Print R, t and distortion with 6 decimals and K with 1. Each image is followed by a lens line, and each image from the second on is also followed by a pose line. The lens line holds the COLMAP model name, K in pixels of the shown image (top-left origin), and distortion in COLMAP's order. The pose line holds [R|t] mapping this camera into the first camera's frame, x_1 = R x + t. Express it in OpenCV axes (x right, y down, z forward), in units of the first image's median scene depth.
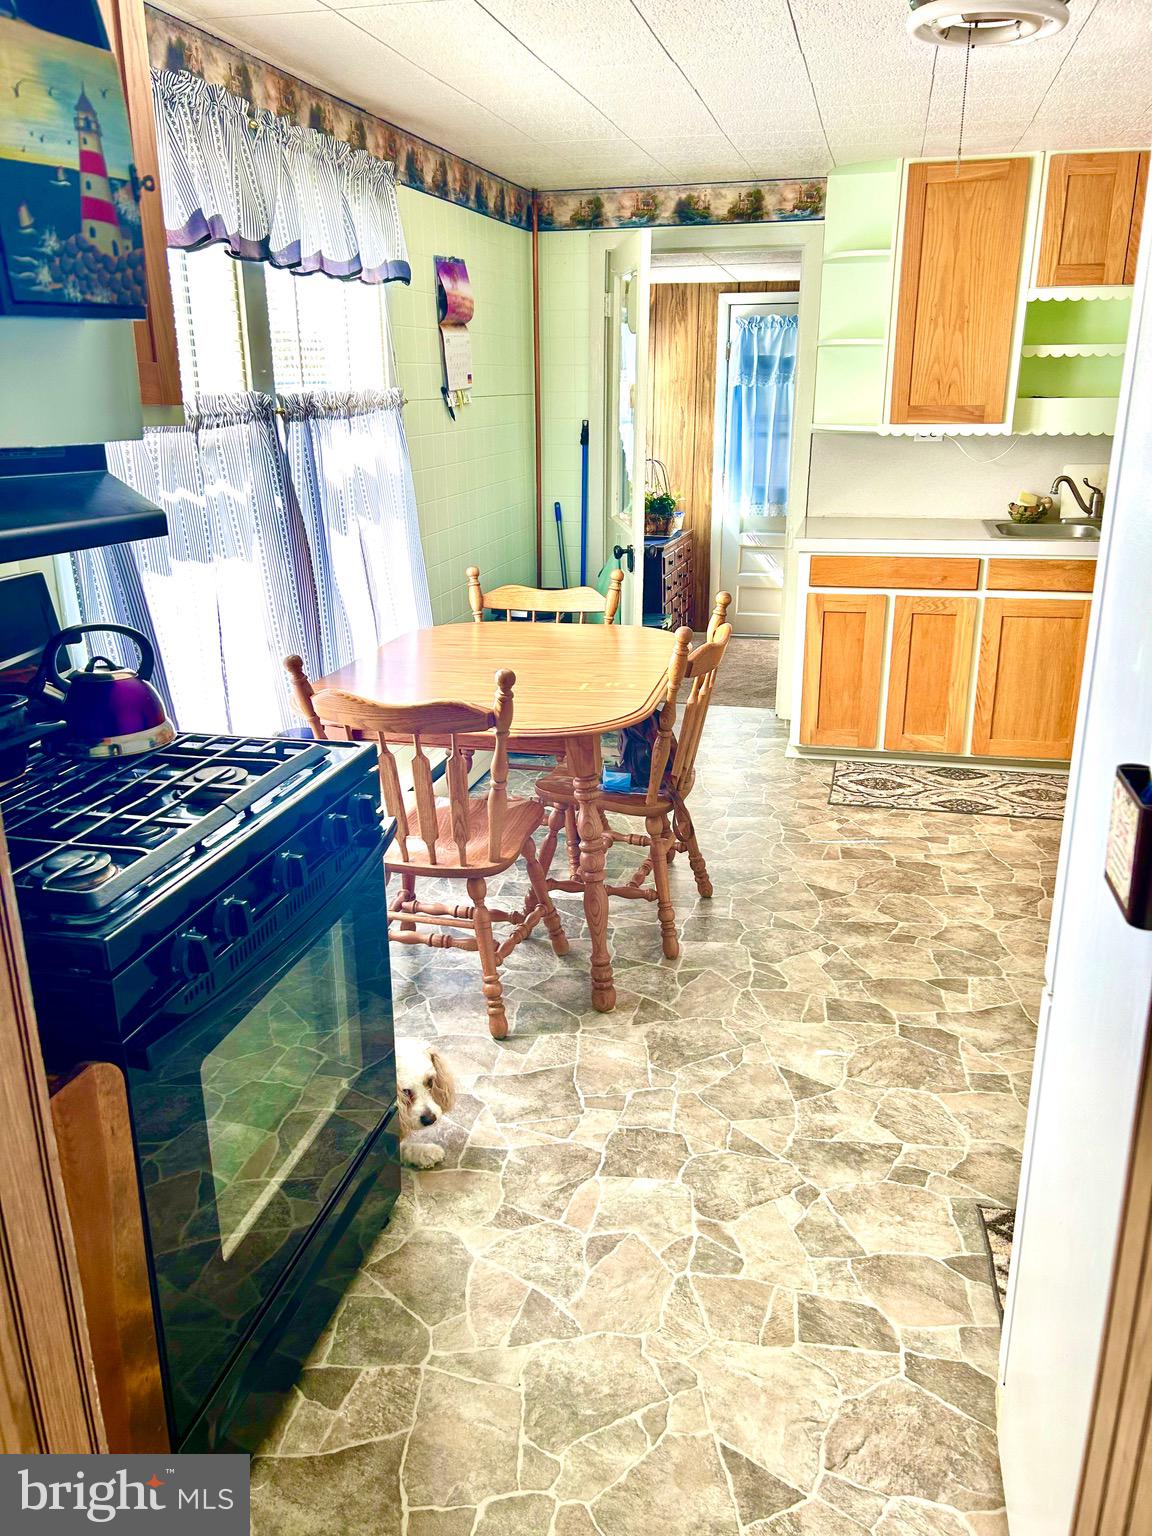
lens RADIAL K [[1161.2, 0, 576.9], [0, 1161.2, 758.3], [0, 0, 1]] dist [0.049709, -0.037164]
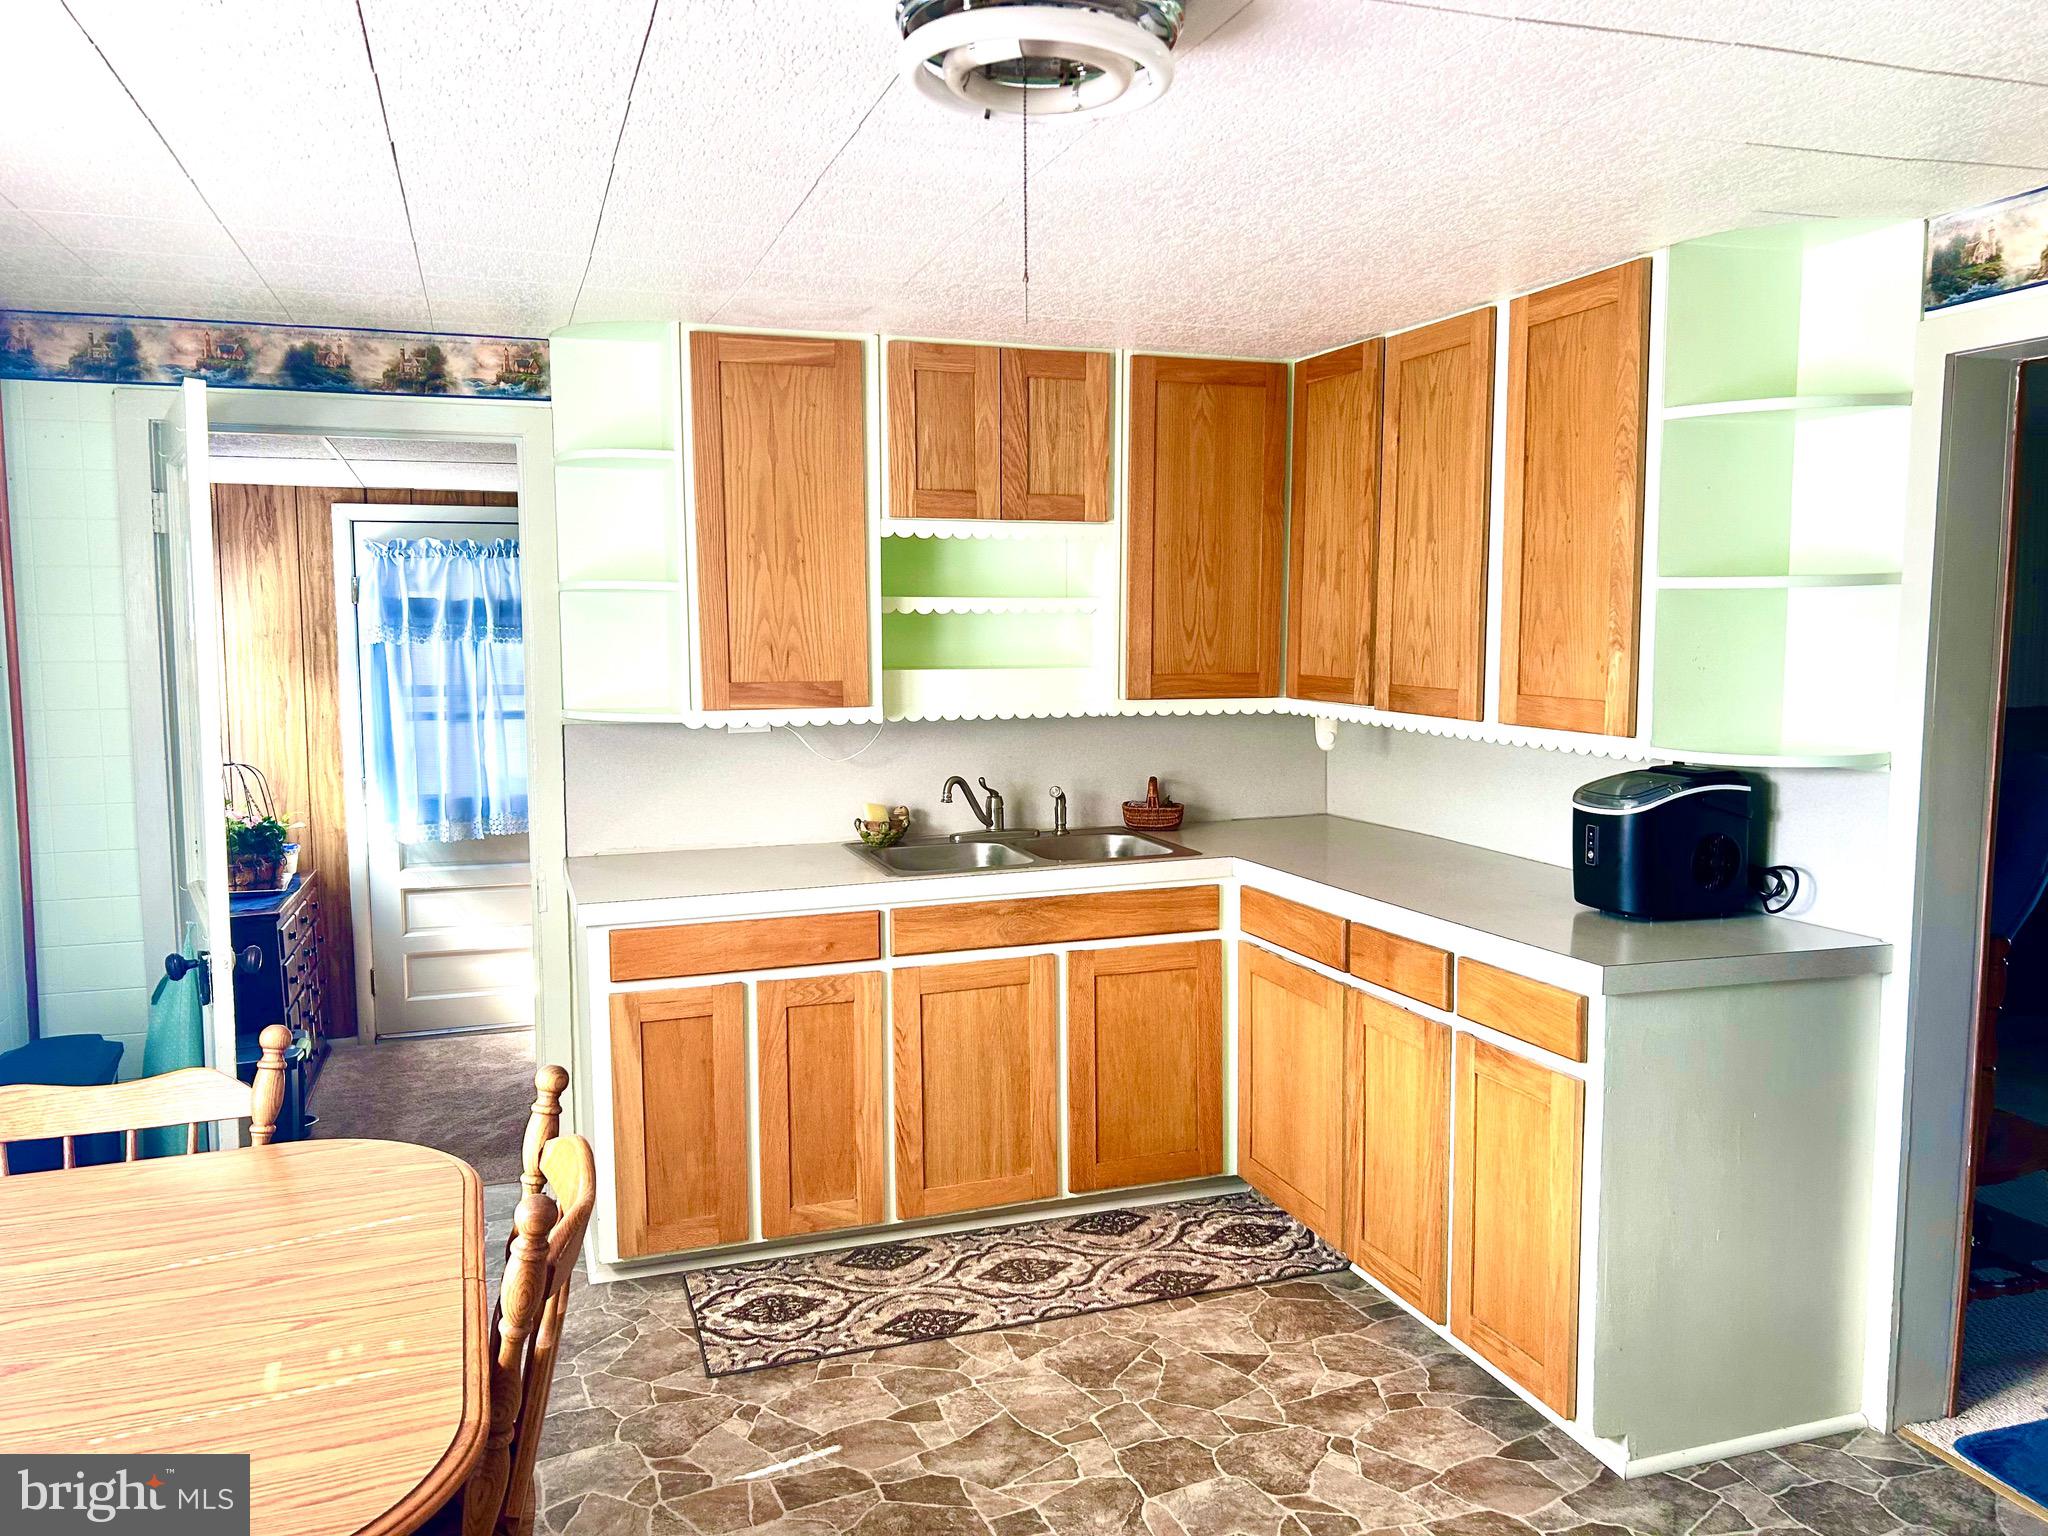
lens RADIAL K [[1548.3, 0, 1022.6], [0, 1548.3, 775.6], [0, 0, 1]] dist [0.049709, -0.037164]
pose [[0.841734, -0.052343, 0.537349, -0.038933], [0.165472, 0.972401, -0.164483, -0.086532], [-0.513910, 0.227367, 0.827164, 0.230302]]
